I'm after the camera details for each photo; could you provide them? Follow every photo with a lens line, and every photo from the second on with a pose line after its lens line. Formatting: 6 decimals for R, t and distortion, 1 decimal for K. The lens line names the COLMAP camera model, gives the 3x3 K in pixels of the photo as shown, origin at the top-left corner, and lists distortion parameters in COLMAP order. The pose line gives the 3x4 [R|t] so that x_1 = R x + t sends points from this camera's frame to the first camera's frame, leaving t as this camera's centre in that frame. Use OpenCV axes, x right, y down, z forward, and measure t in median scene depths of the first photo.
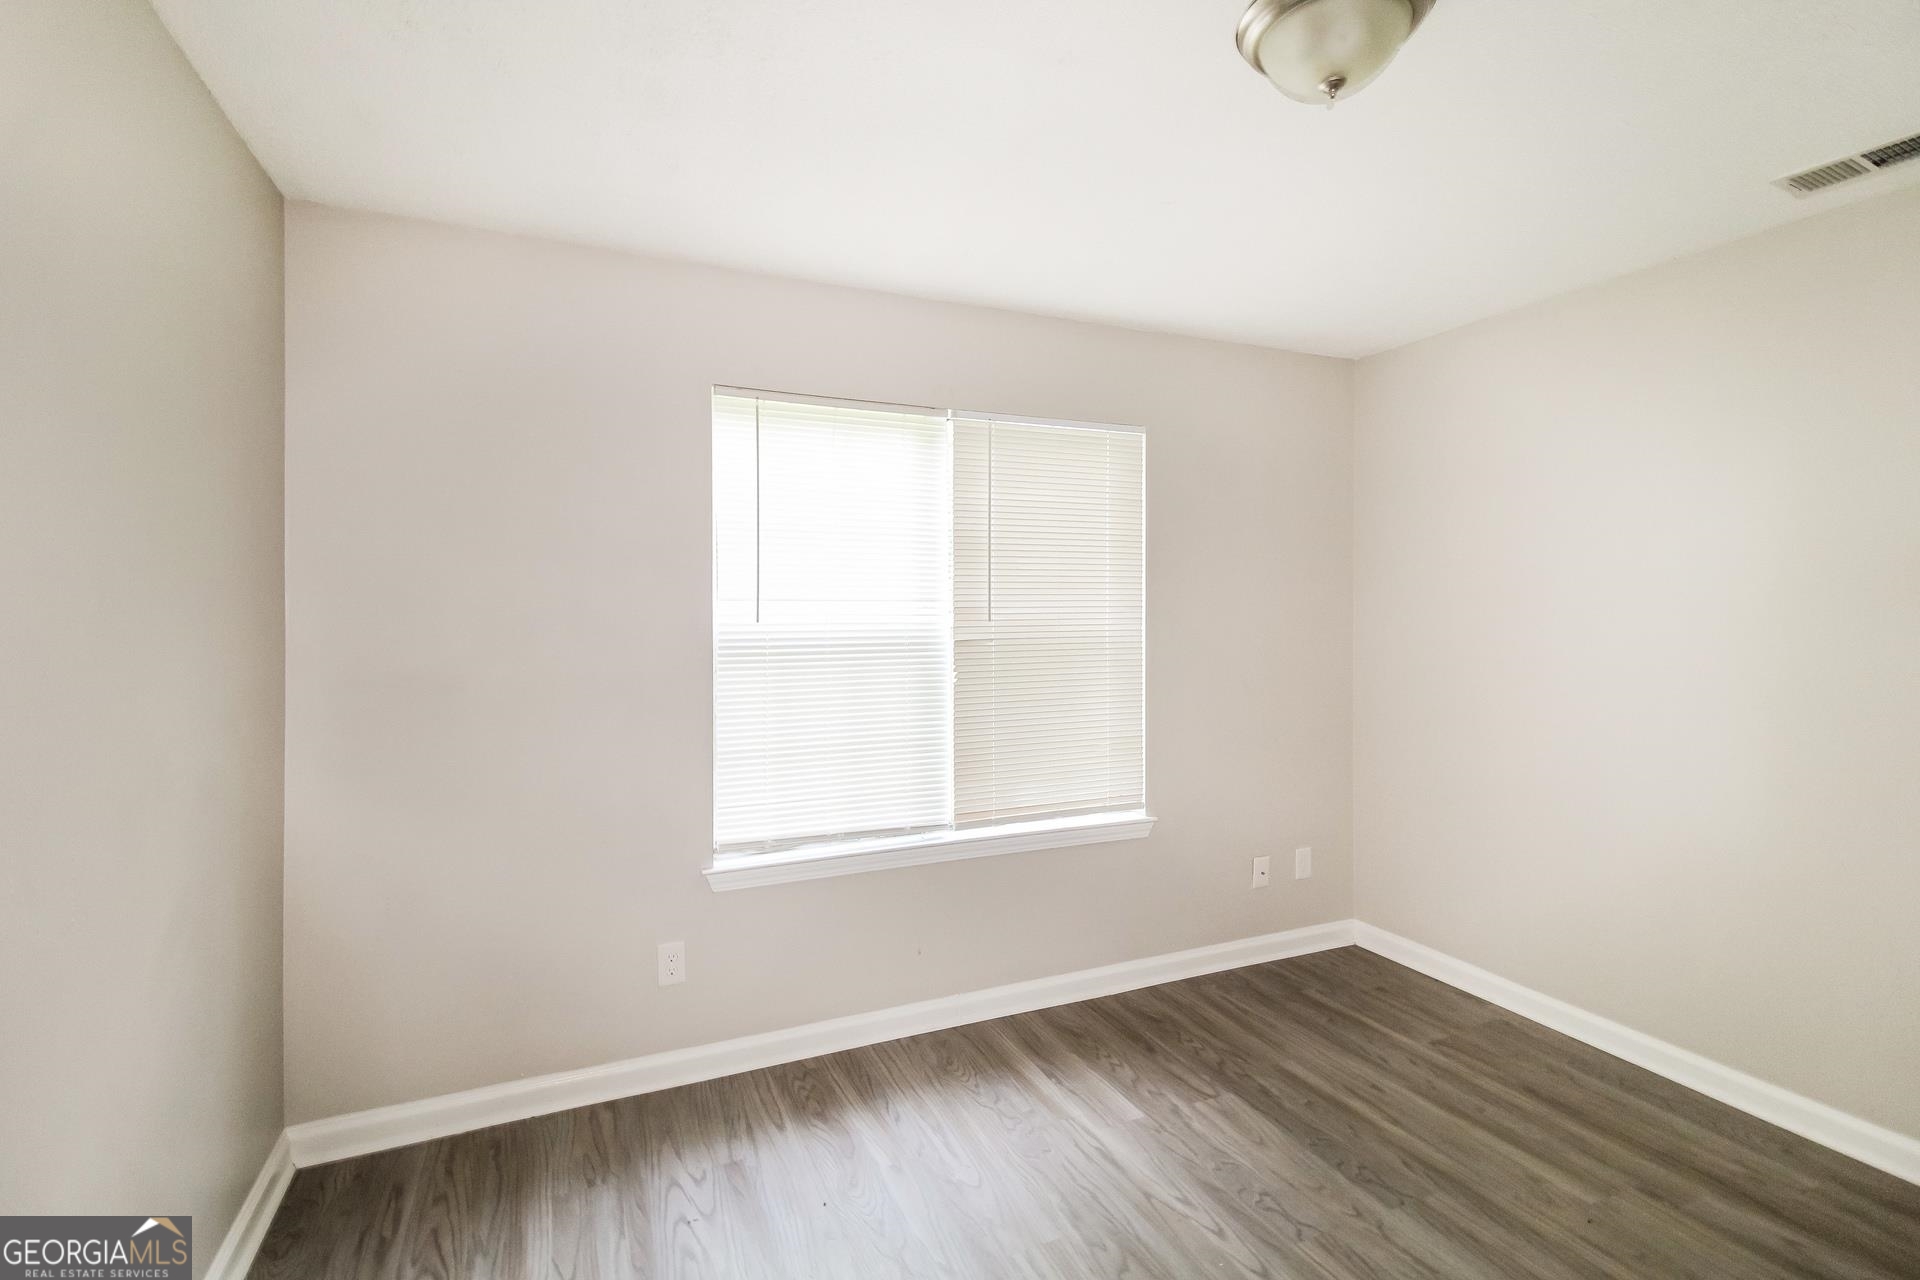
lens RADIAL K [[903.6, 0, 956.4], [0, 903.6, 600.3], [0, 0, 1]] dist [0.005356, -0.003498]
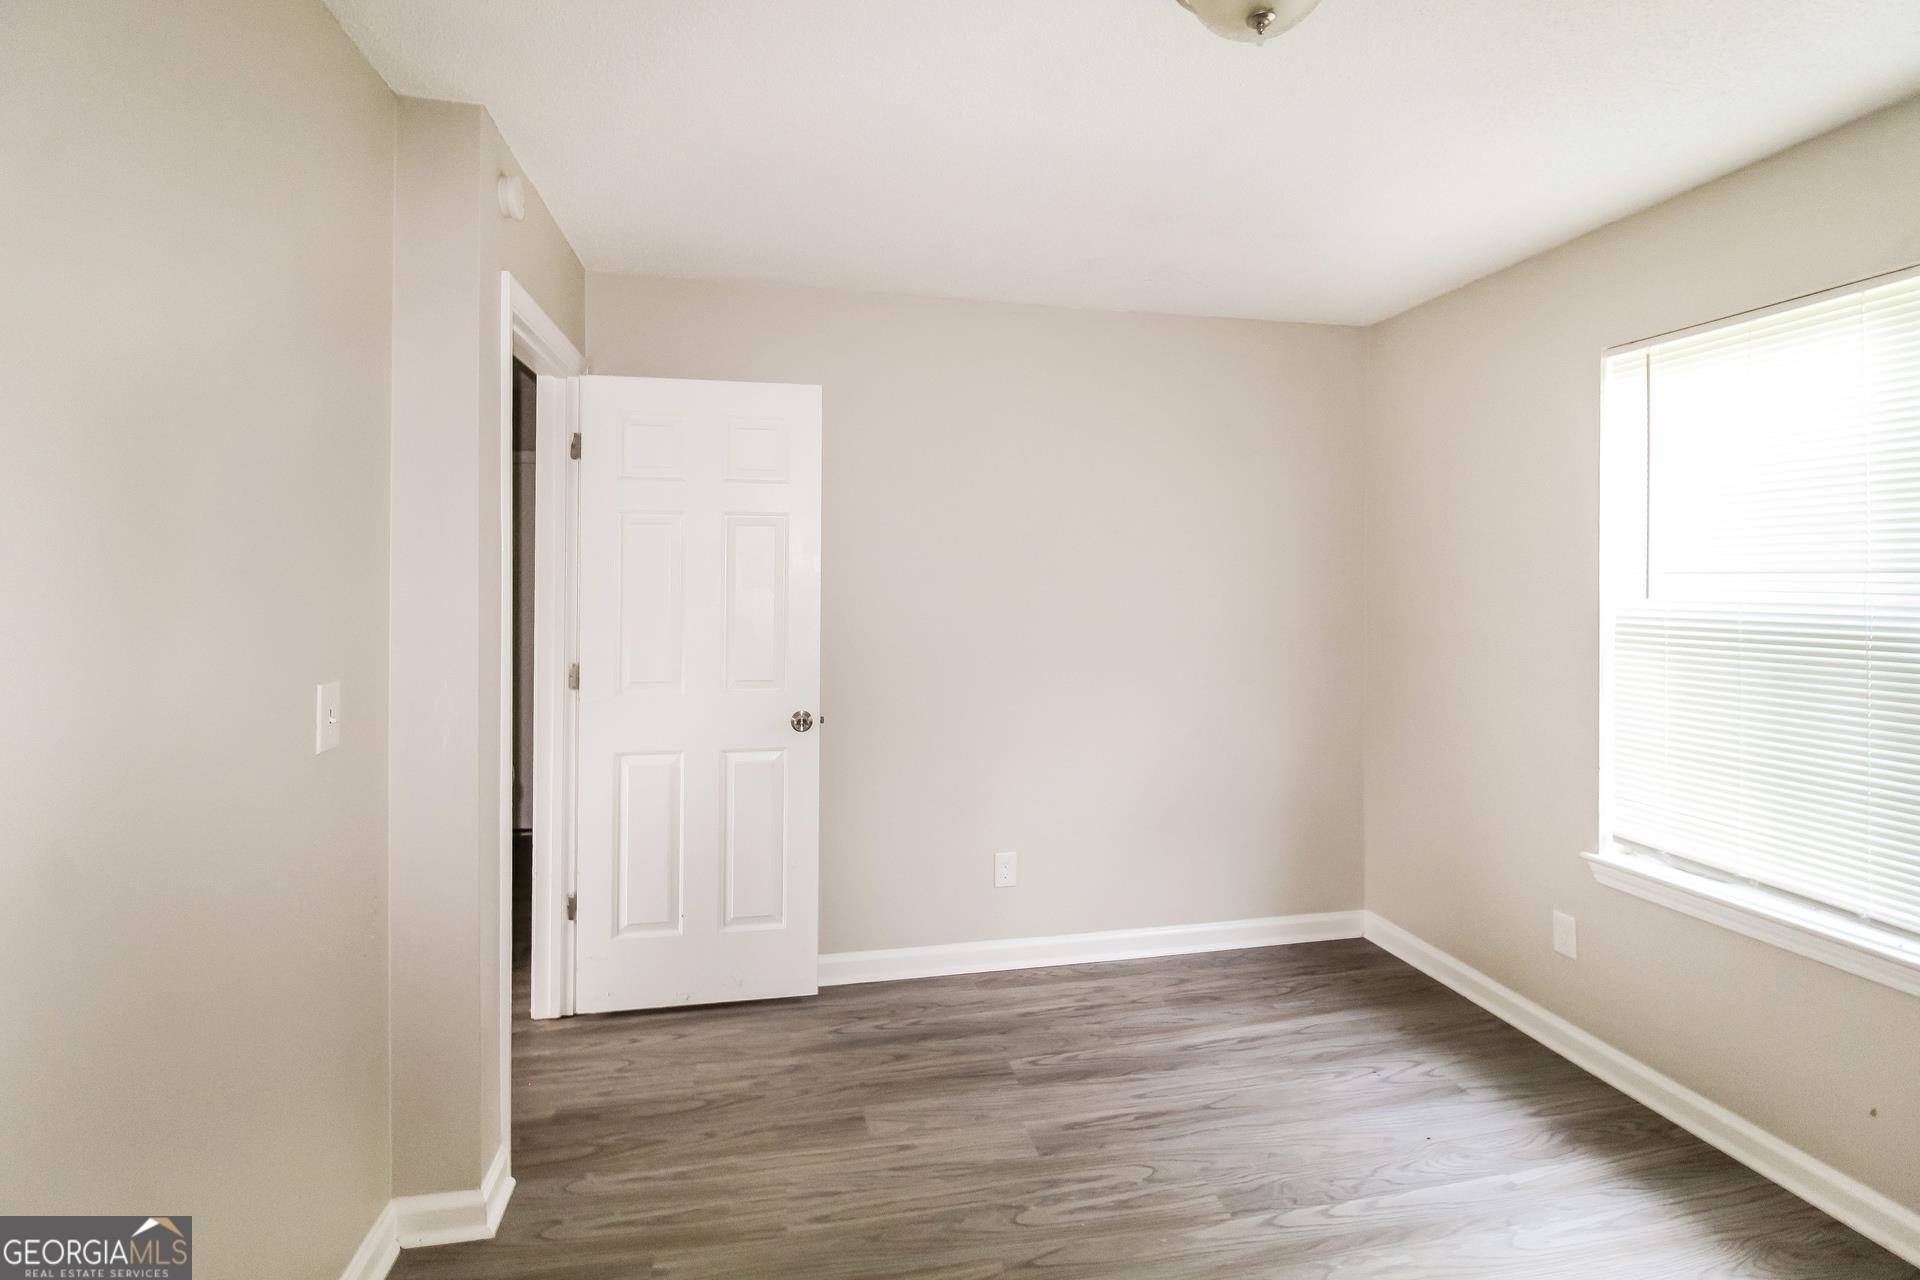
lens RADIAL K [[903.6, 0, 964.5], [0, 903.6, 581.5], [0, 0, 1]] dist [0.005356, -0.003498]
pose [[-0.213318, -0.001115, -0.976982, 0.849042], [-0.002846, 0.999996, -0.000520, 0.010637], [0.976979, 0.002670, -0.213321, 0.578605]]
